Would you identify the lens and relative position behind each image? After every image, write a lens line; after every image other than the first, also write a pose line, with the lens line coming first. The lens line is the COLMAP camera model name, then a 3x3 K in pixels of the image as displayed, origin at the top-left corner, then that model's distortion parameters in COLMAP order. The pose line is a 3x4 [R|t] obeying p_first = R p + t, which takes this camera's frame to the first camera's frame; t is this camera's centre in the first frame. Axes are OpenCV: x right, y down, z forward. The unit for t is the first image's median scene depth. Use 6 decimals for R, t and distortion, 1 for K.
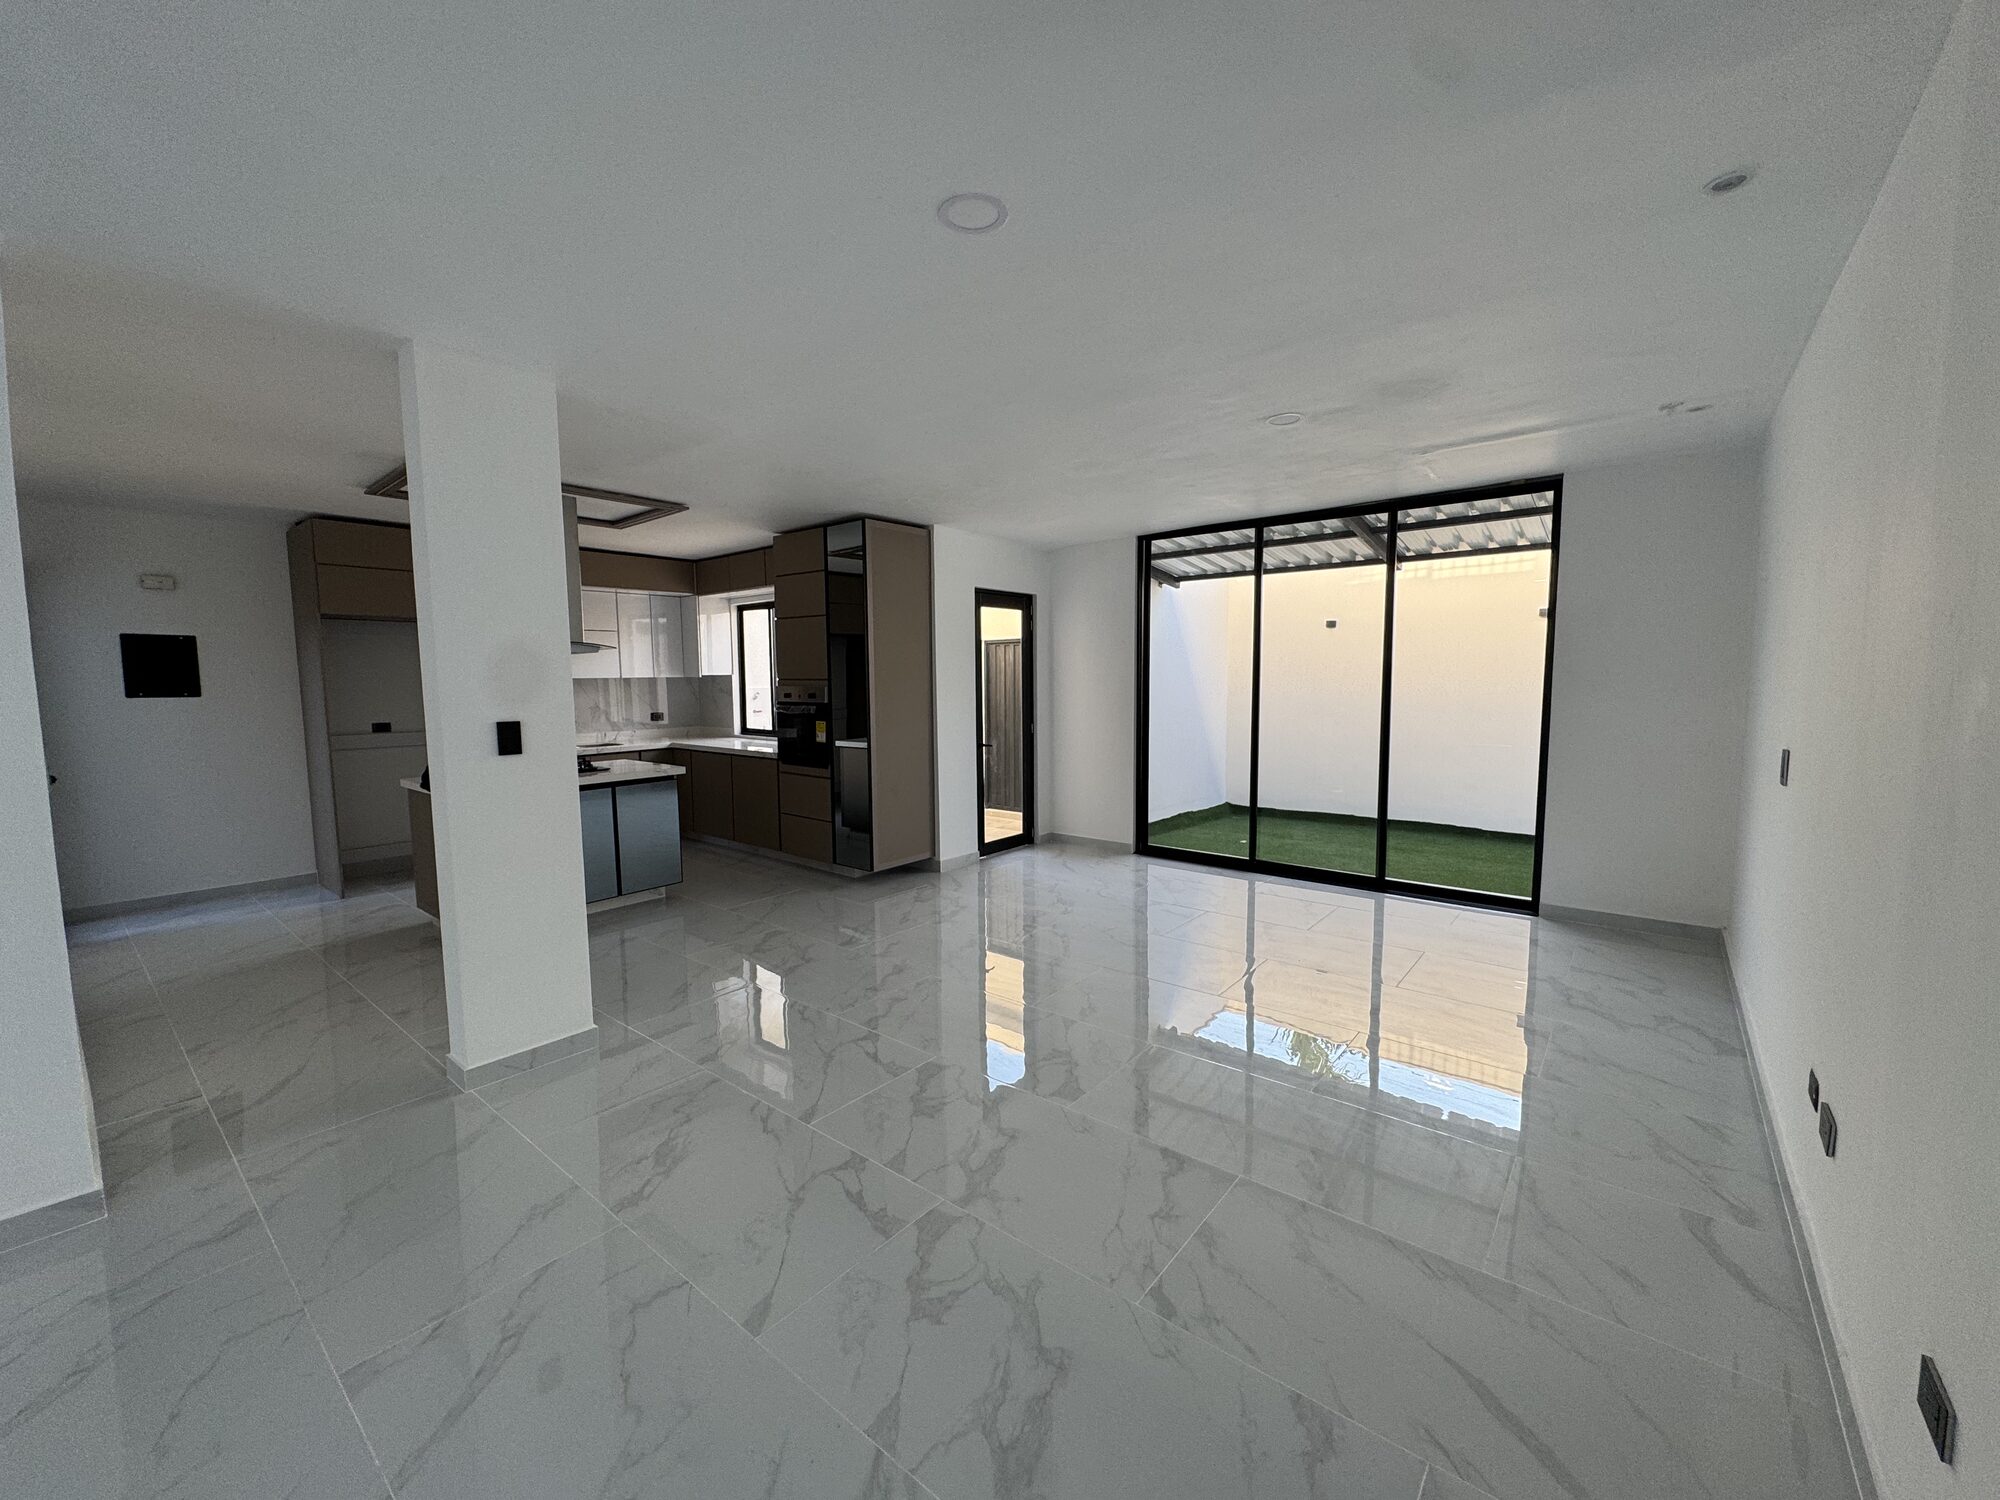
lens RADIAL K [[802.5, 0, 998.1], [0, 802.5, 750.3], [0, 0, 1]] dist [-0.001290, 0.000530]
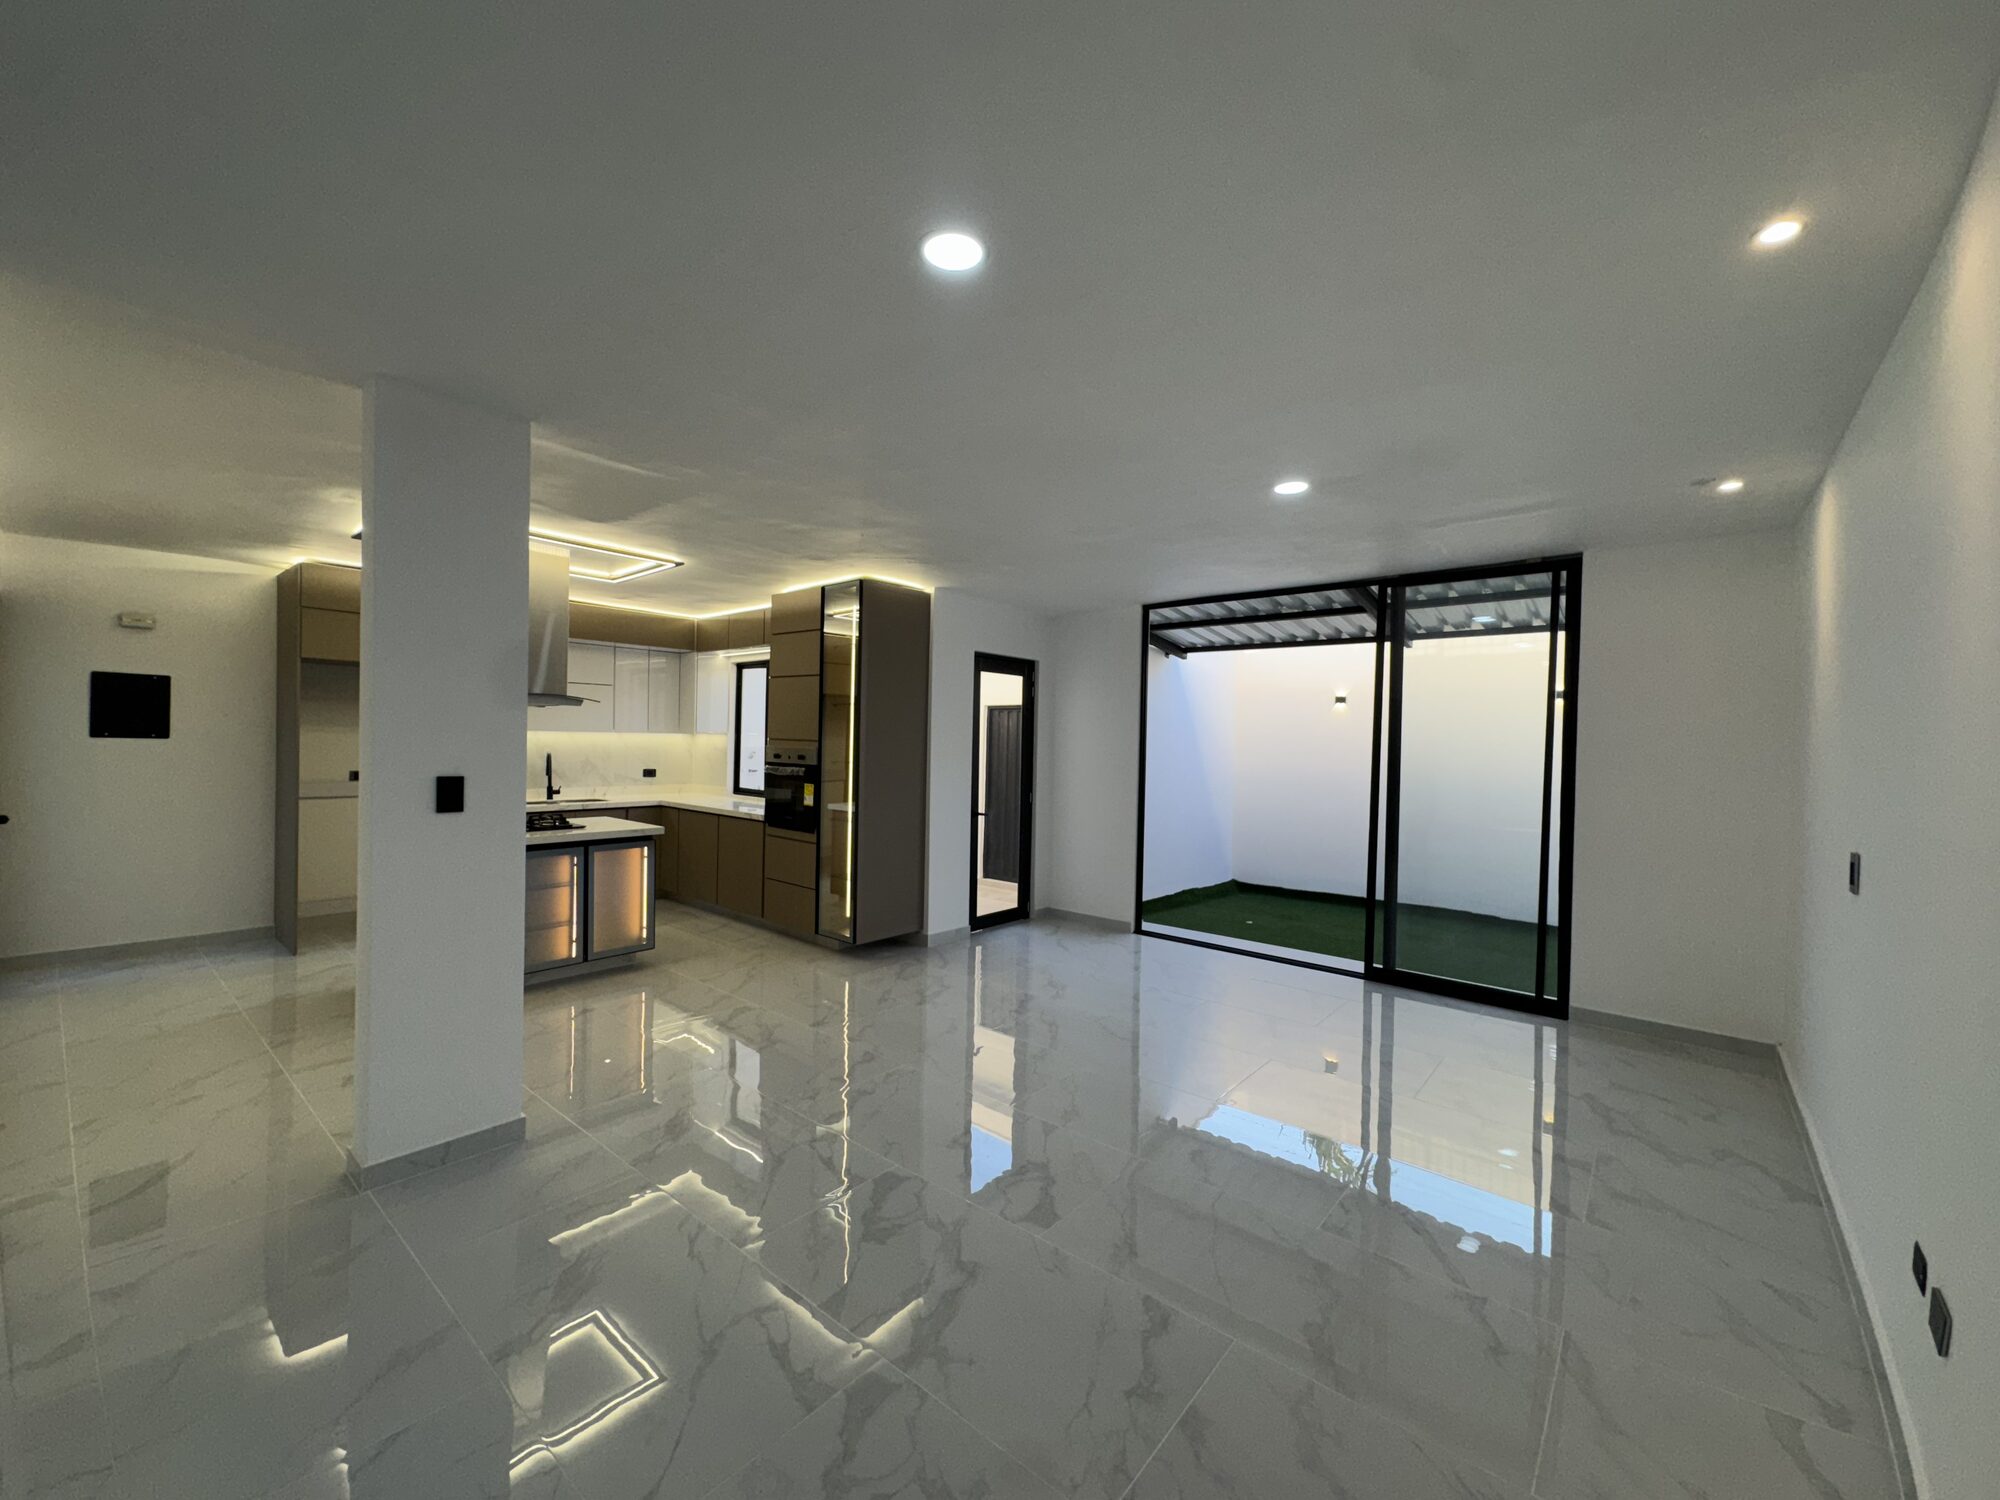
lens RADIAL K [[802.5, 0, 1002.1], [0, 802.5, 752.9], [0, 0, 1]] dist [-0.001290, 0.000530]
pose [[0.999495, 0.031163, -0.006272, 0.015021], [-0.031557, 0.996479, -0.077682, -0.005291], [0.003829, 0.077841, 0.996958, 0.037146]]
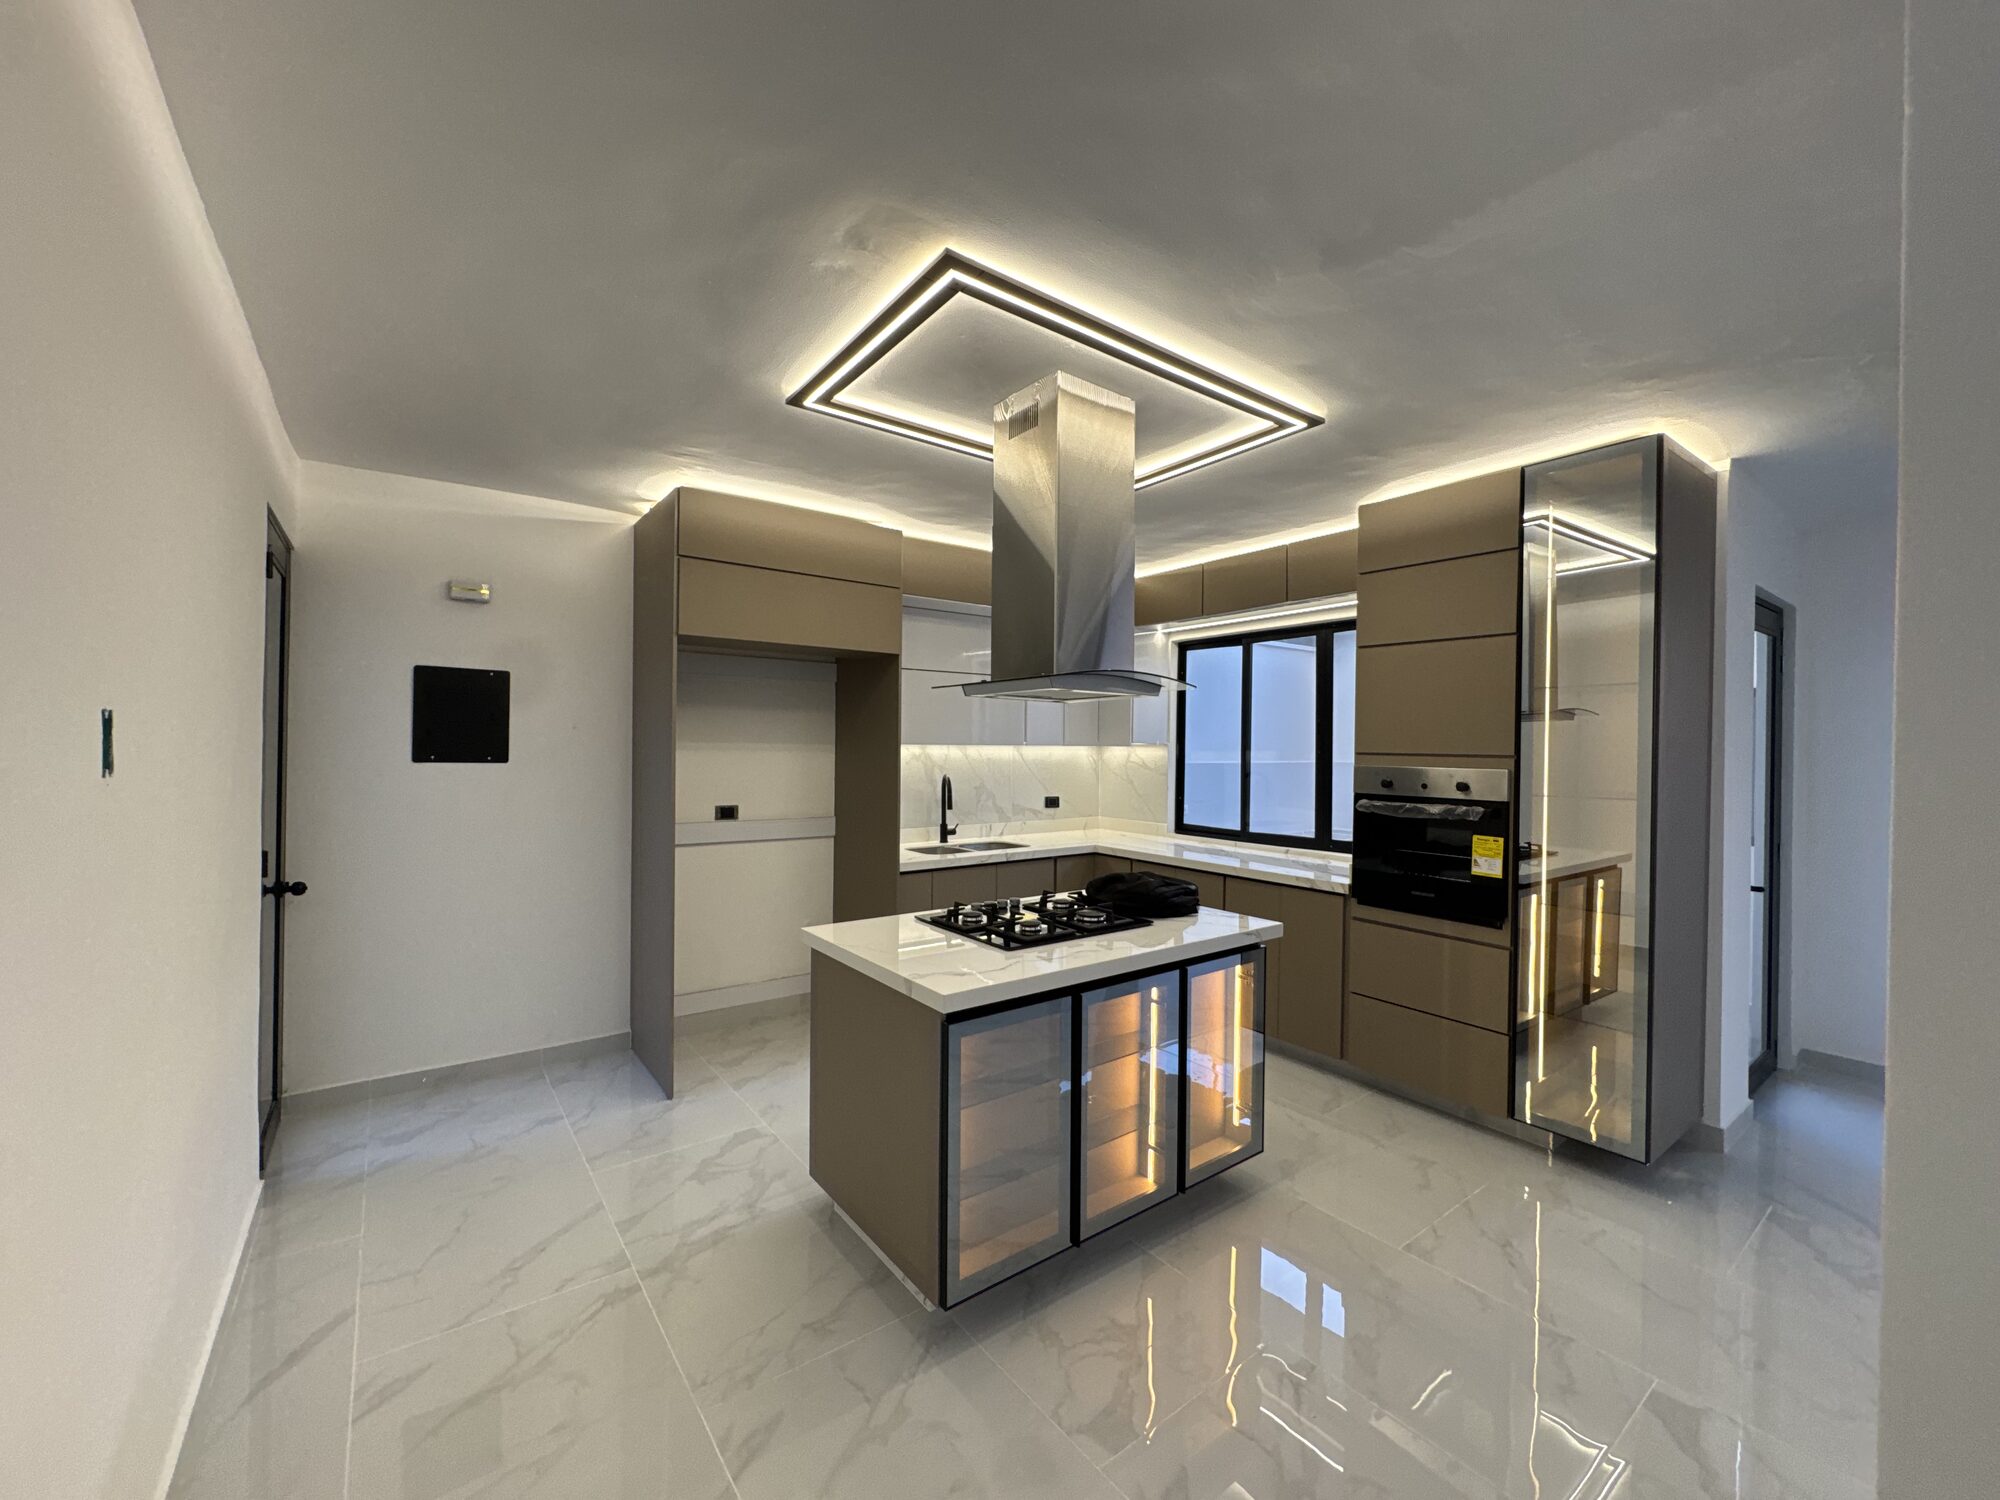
lens RADIAL K [[802.5, 0, 986.0], [0, 802.5, 756.7], [0, 0, 1]] dist [-0.001290, 0.000530]
pose [[0.969827, 0.022223, -0.242778, -0.408455], [-0.042070, 0.996153, -0.076871, -0.033693], [0.240136, 0.084765, 0.967031, 0.411777]]
